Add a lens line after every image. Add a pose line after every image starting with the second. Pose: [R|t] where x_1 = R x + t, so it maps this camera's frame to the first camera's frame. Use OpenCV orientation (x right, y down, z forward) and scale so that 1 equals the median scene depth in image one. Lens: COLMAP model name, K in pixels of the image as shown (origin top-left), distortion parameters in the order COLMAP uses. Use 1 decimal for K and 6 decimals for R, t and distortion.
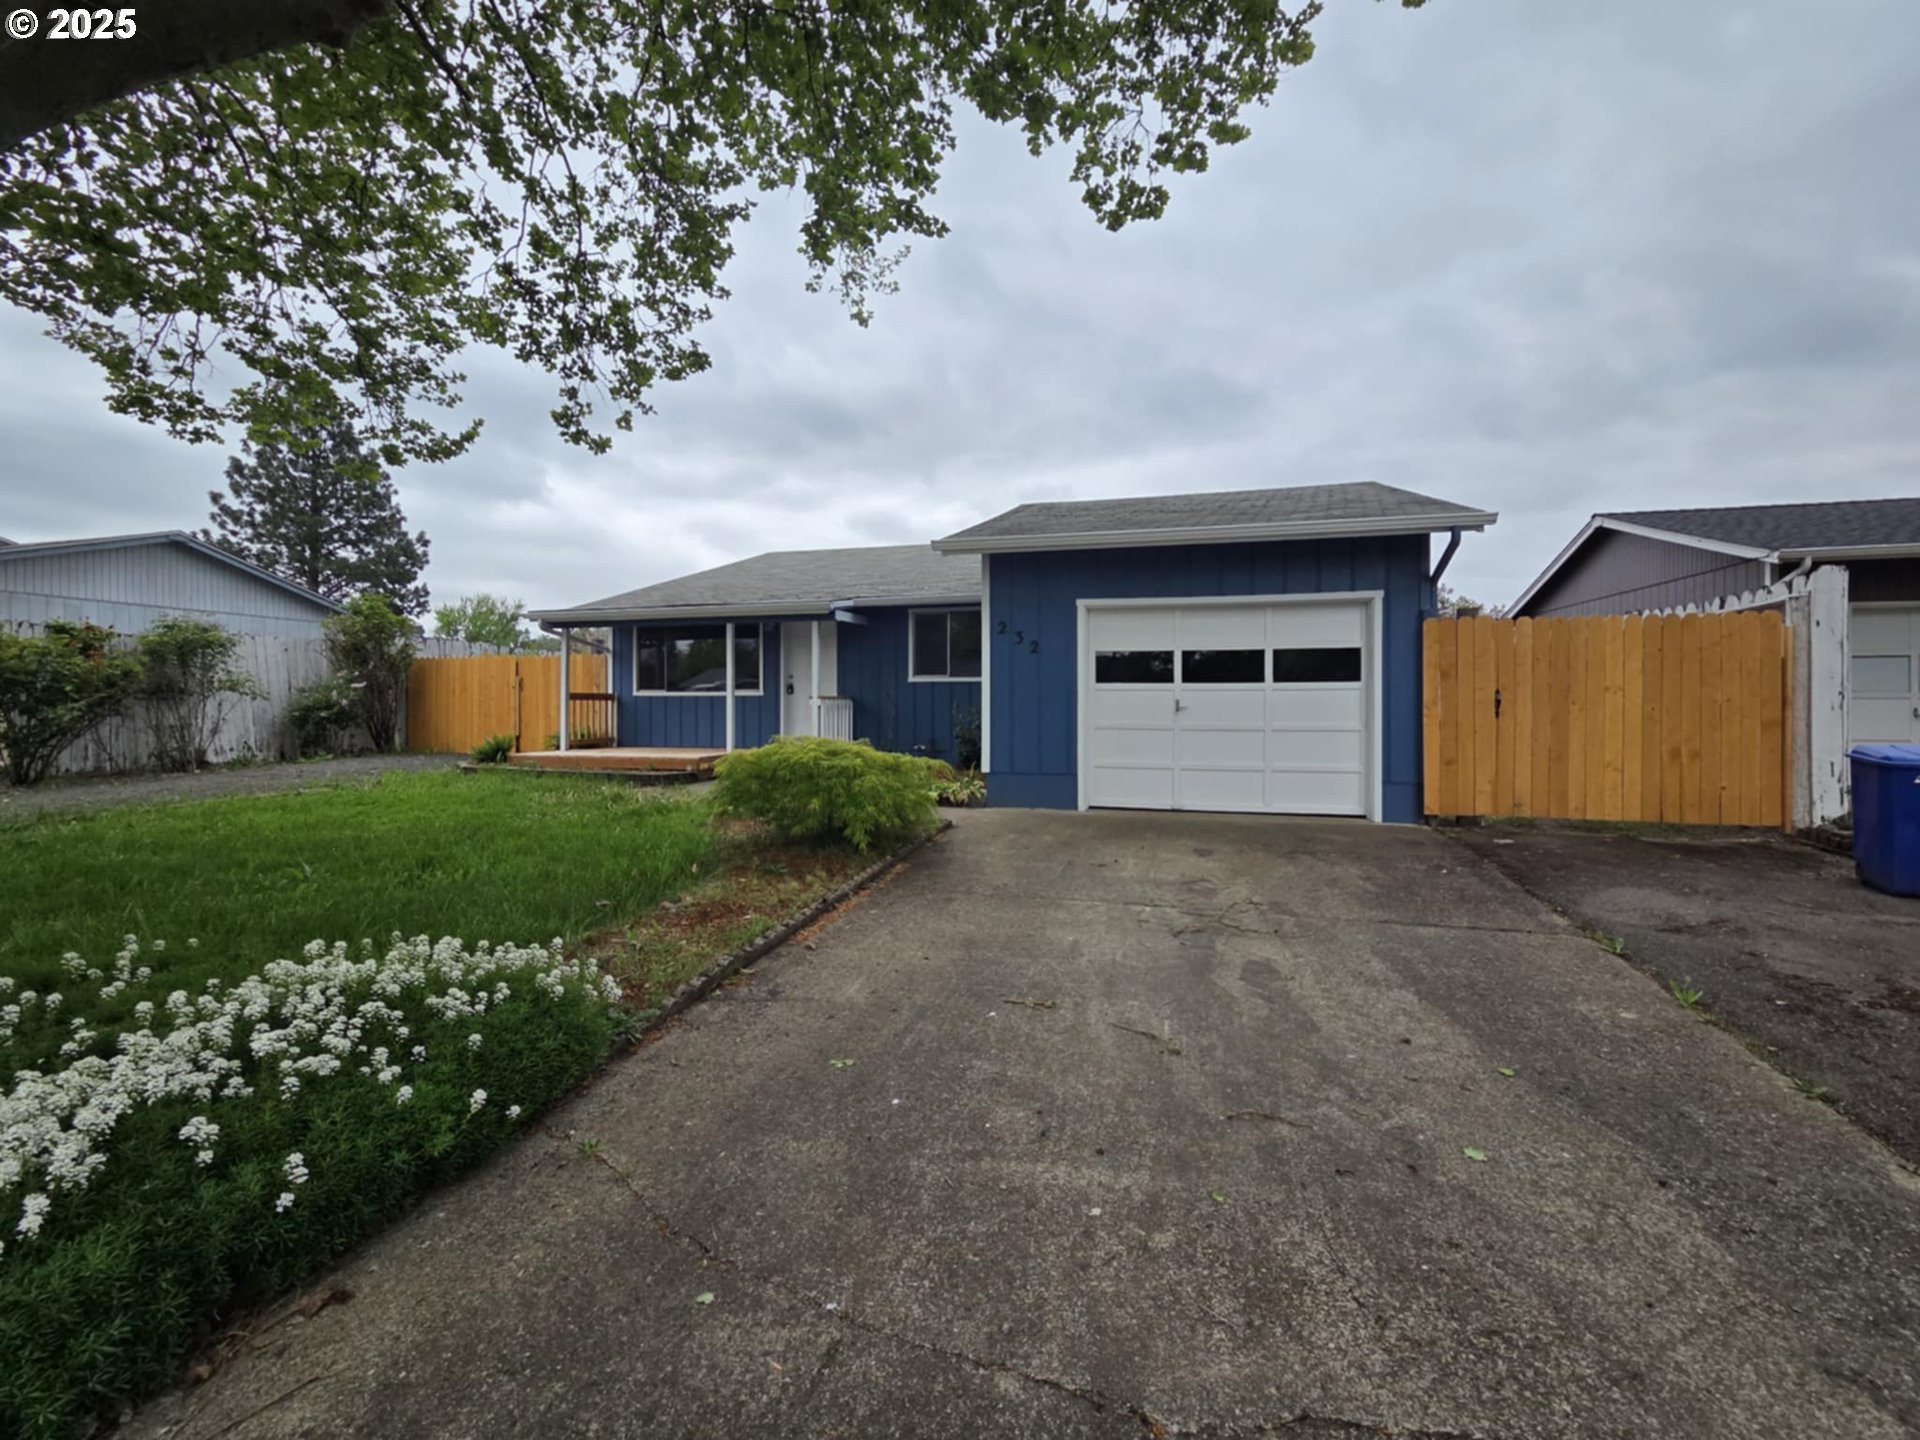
lens RADIAL K [[786.1, 0, 974.8], [0, 786.1, 706.7], [0, 0, 1]] dist [0.001282, 0.000035]
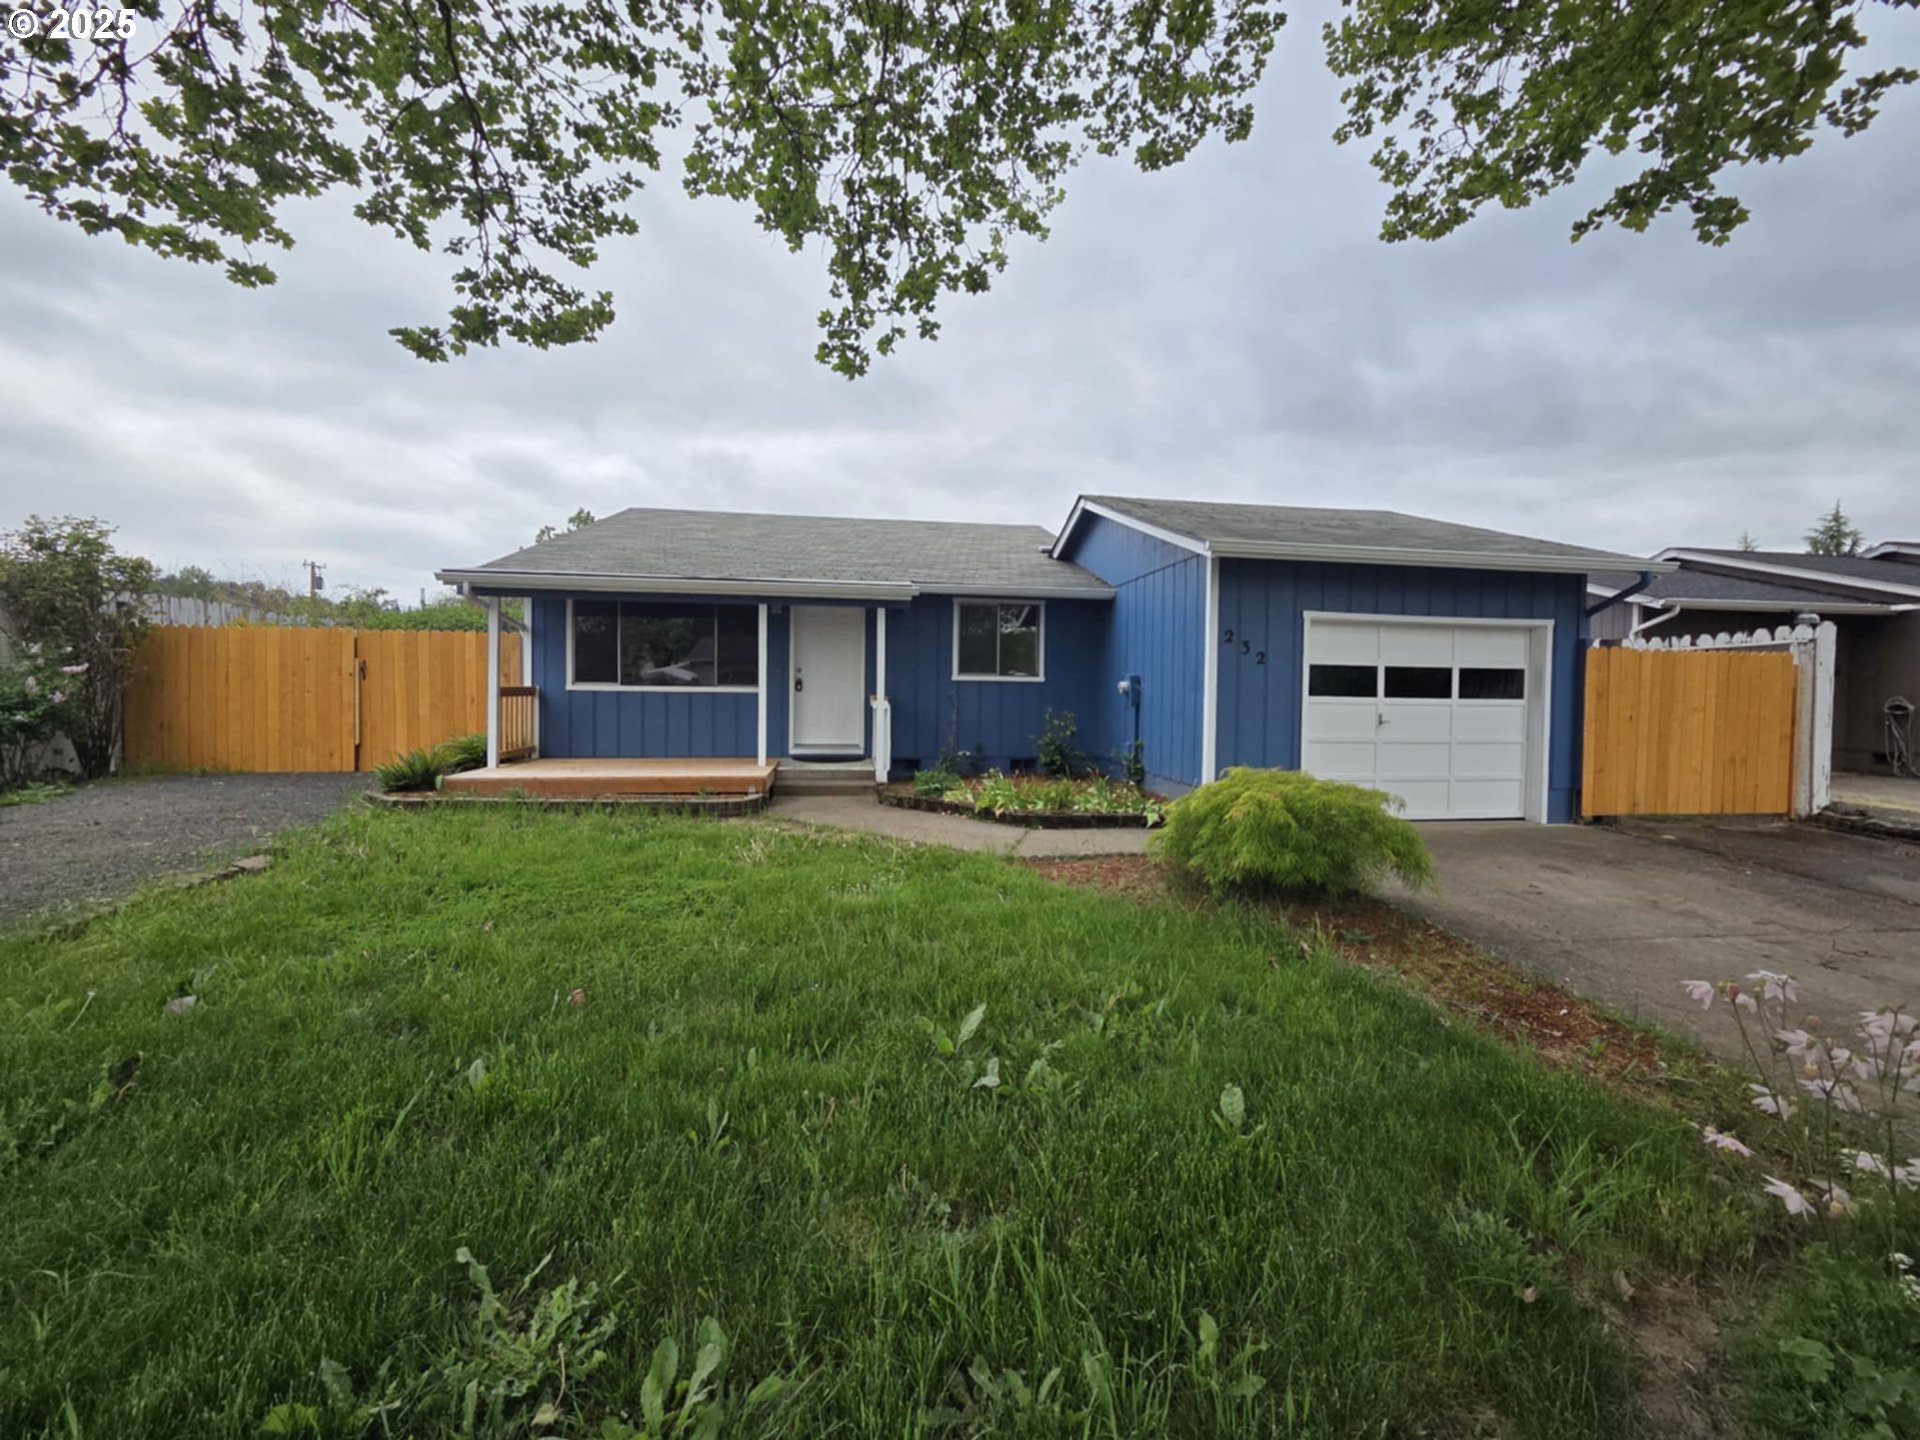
lens RADIAL K [[786.1, 0, 974.8], [0, 786.1, 706.7], [0, 0, 1]] dist [0.001282, 0.000035]
pose [[0.917345, 0.002071, 0.398088, -0.441279], [-0.012839, 0.999620, 0.024385, -0.025069], [-0.397887, -0.027481, 0.917023, 0.184187]]
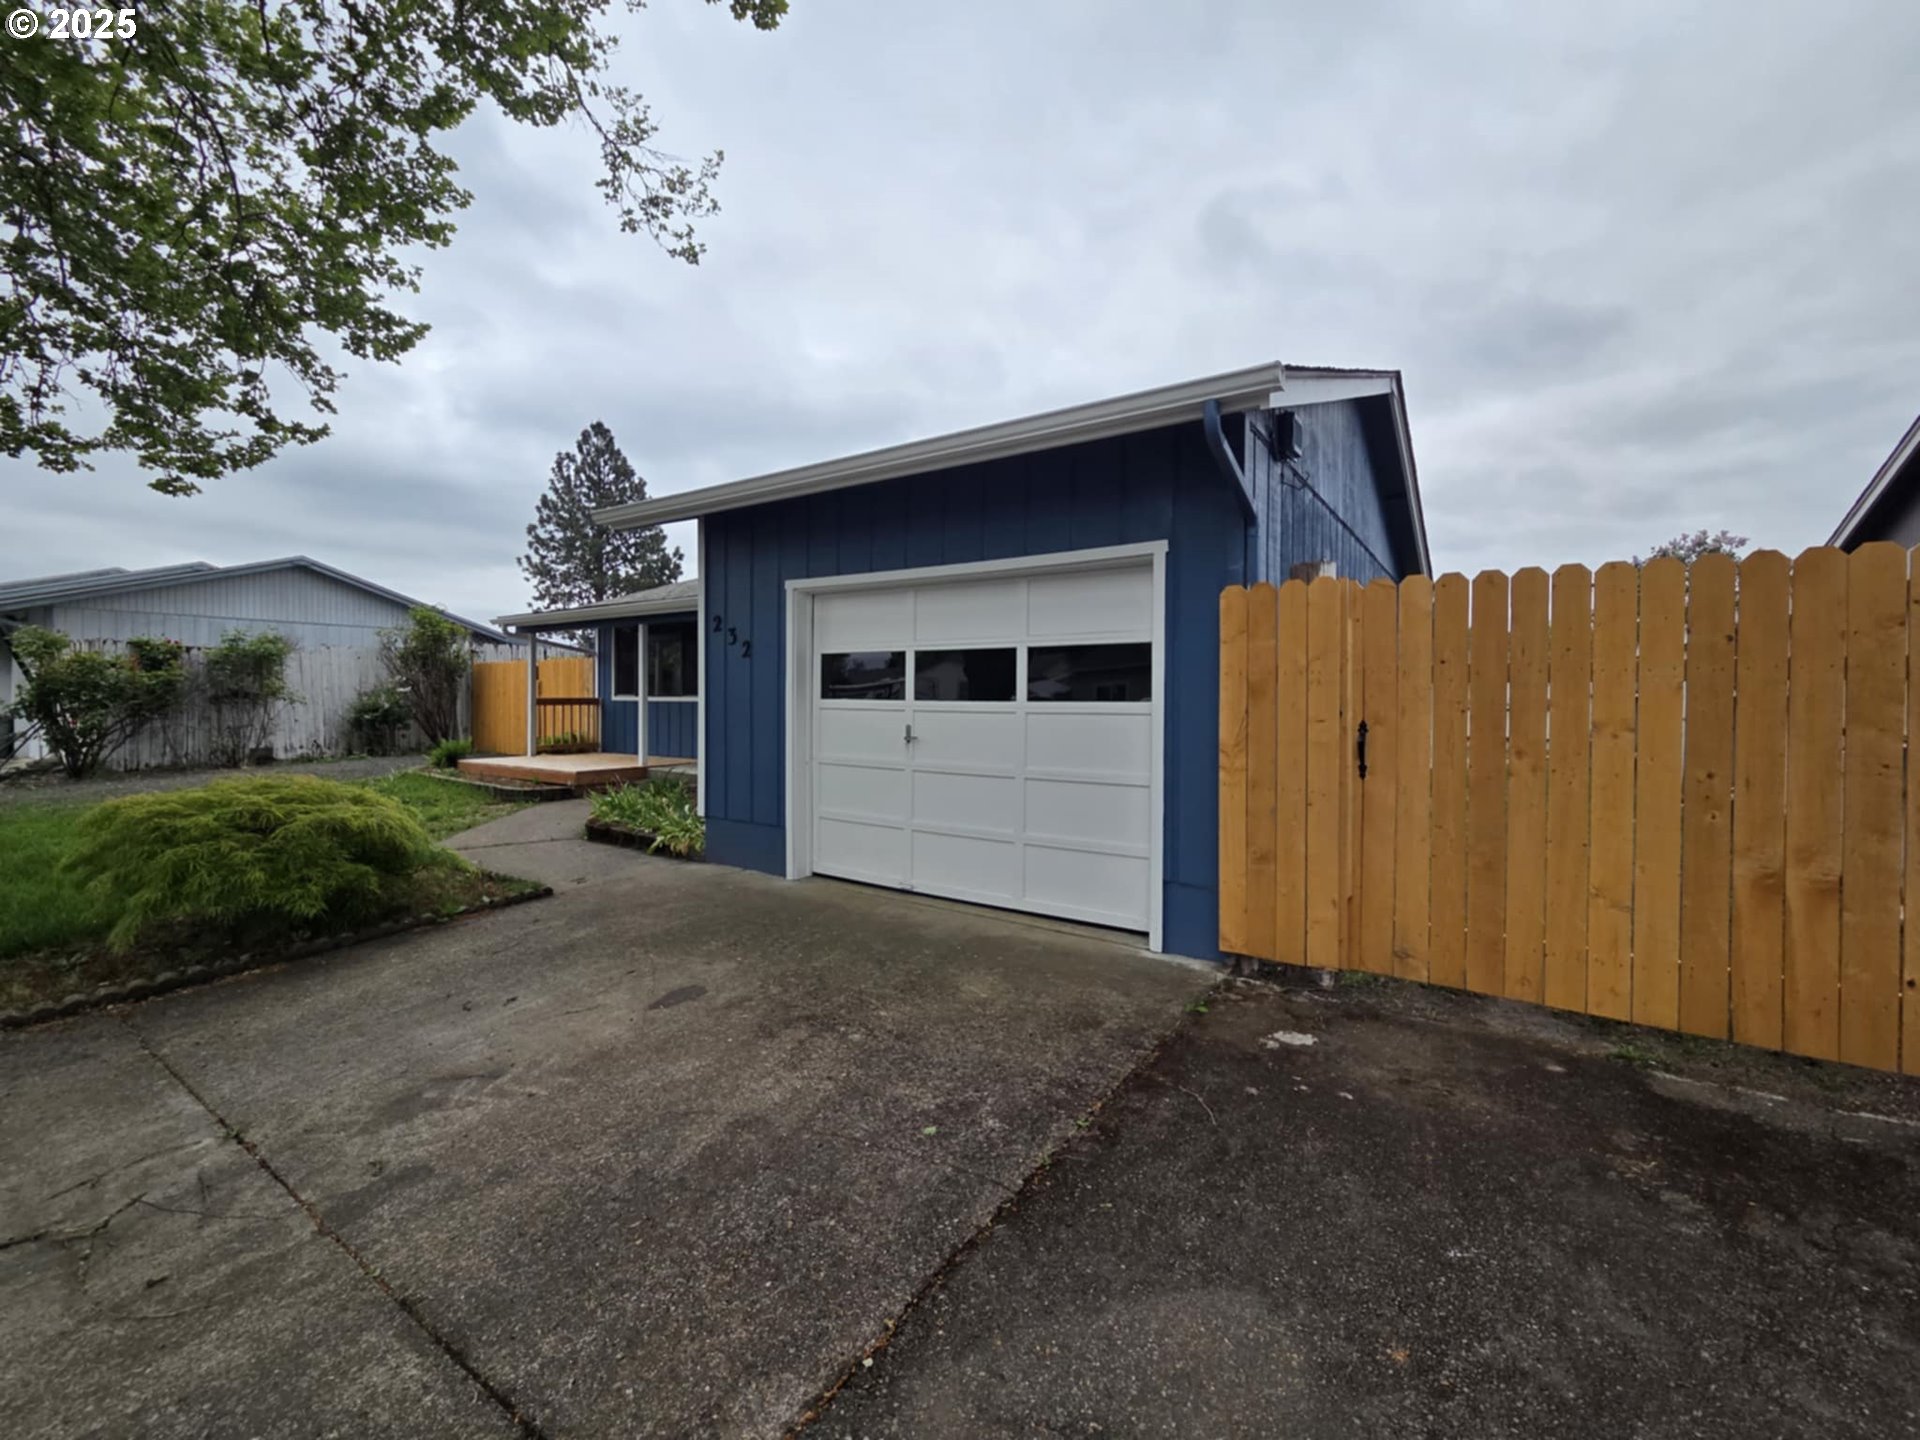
lens RADIAL K [[786.1, 0, 974.8], [0, 786.1, 706.7], [0, 0, 1]] dist [0.001282, 0.000035]
pose [[0.943749, 0.007729, -0.330572, 0.365919], [-0.004174, 0.999926, 0.011462, -0.022284], [0.330636, -0.009437, 0.943711, 0.269588]]
